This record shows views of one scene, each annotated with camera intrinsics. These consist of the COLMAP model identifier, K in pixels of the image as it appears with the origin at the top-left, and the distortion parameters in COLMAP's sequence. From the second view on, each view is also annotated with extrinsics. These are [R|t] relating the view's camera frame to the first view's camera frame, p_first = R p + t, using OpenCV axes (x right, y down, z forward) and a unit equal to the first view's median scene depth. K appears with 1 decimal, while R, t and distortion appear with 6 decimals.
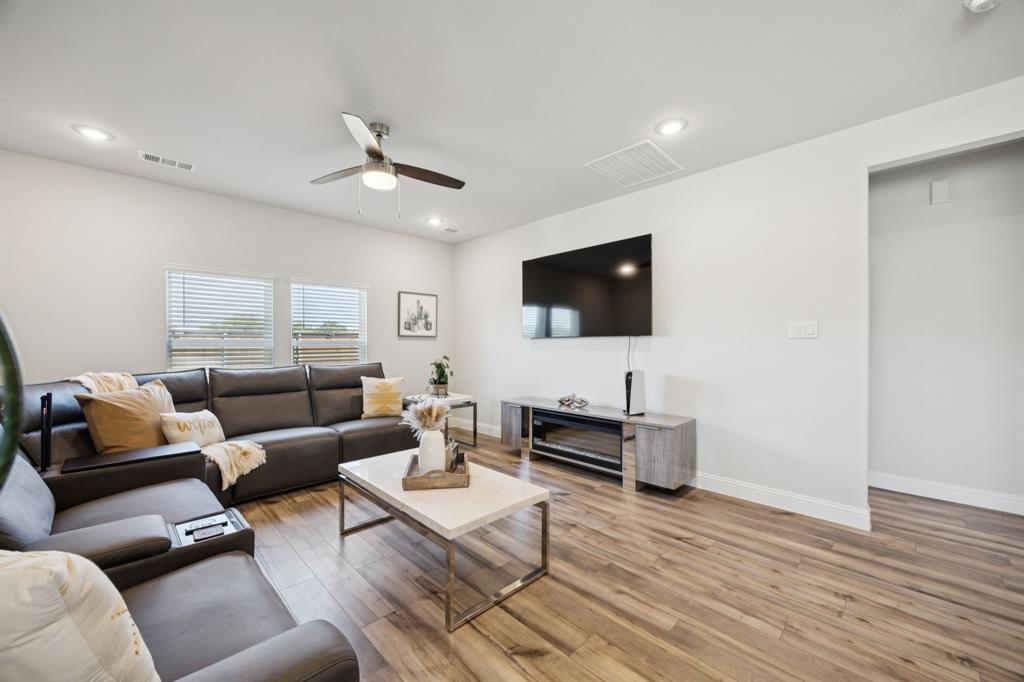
lens RADIAL K [[391.1, 0, 506.5], [0, 391.1, 342.8], [0, 0, 1]] dist [-0.001121, -0.000121]
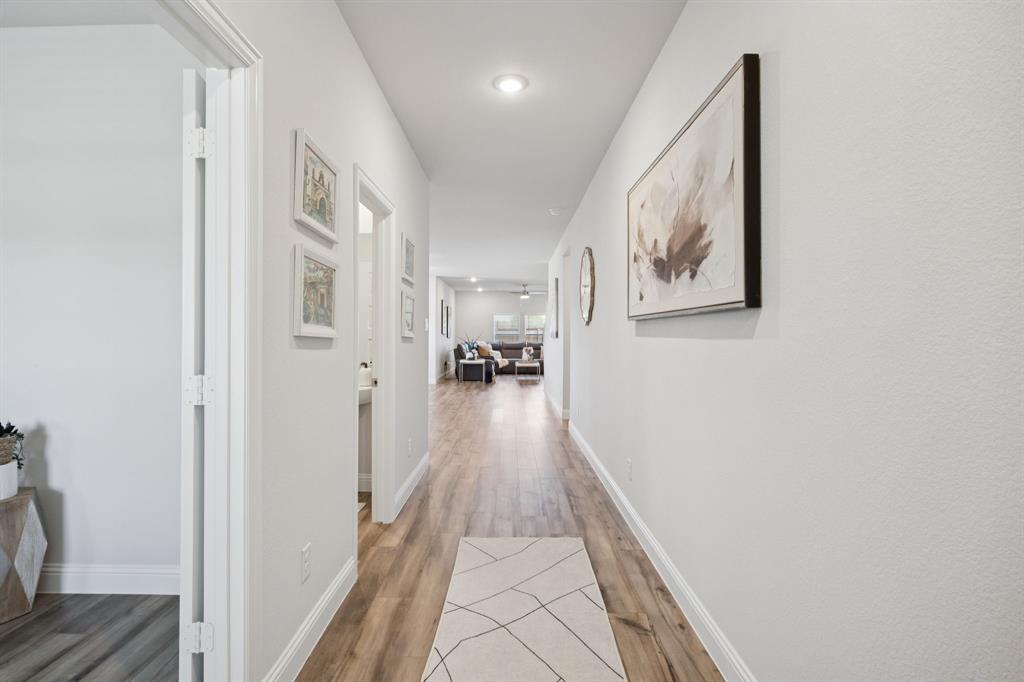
lens RADIAL K [[533.3, 0, 512.0], [0, 533.3, 341.0], [0, 0, 1]] dist [-0.002303, -0.000904]
pose [[0.721293, 0.012083, -0.692525, 2.427240], [-0.003269, 0.999896, 0.014042, -0.009573], [0.692622, -0.007865, 0.721257, -2.220576]]
